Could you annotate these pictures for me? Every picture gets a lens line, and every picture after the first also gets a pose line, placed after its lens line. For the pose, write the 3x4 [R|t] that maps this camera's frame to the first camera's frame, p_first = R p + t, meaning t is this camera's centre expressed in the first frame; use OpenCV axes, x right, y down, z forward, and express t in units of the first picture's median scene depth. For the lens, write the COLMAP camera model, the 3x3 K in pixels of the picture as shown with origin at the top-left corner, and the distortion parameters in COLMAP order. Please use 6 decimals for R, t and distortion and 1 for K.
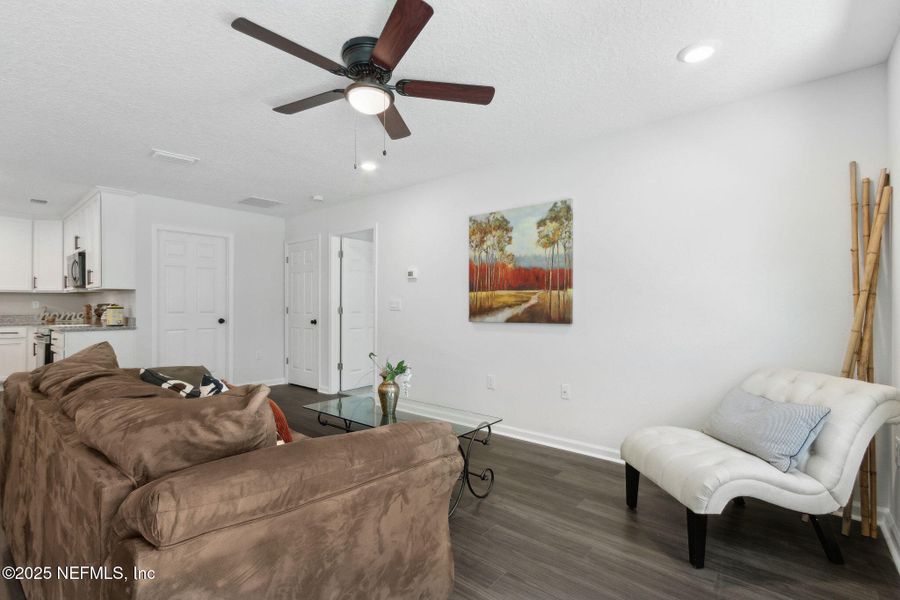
lens RADIAL K [[446.8, 0, 449.4], [0, 446.8, 297.9], [0, 0, 1]] dist [0.024057, 0.000286]
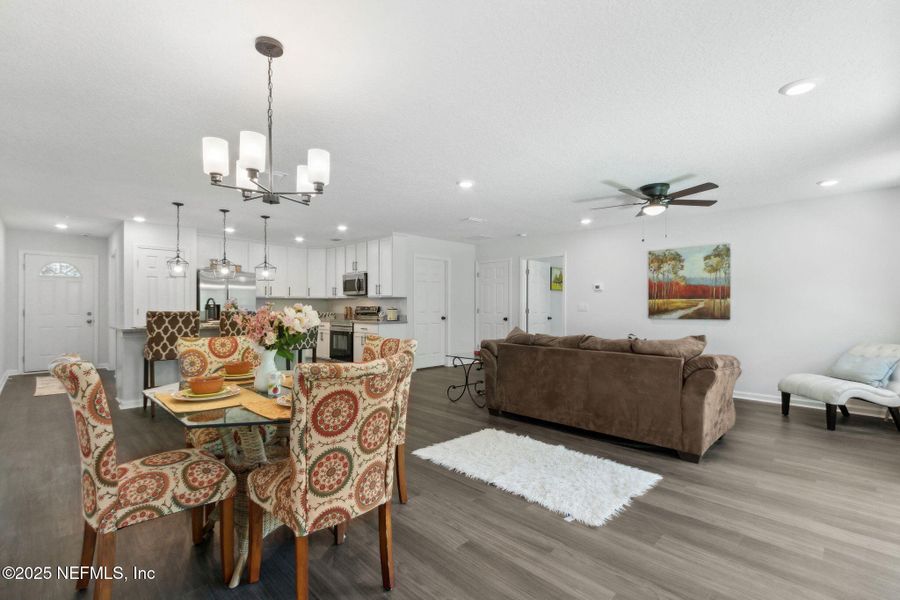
lens RADIAL K [[446.8, 0, 449.8], [0, 446.8, 300.9], [0, 0, 1]] dist [0.024057, 0.000286]
pose [[0.995493, -0.001439, -0.094824, -0.536537], [0.002153, 0.999970, 0.007420, -0.022971], [0.094811, -0.007591, 0.995466, -0.674095]]
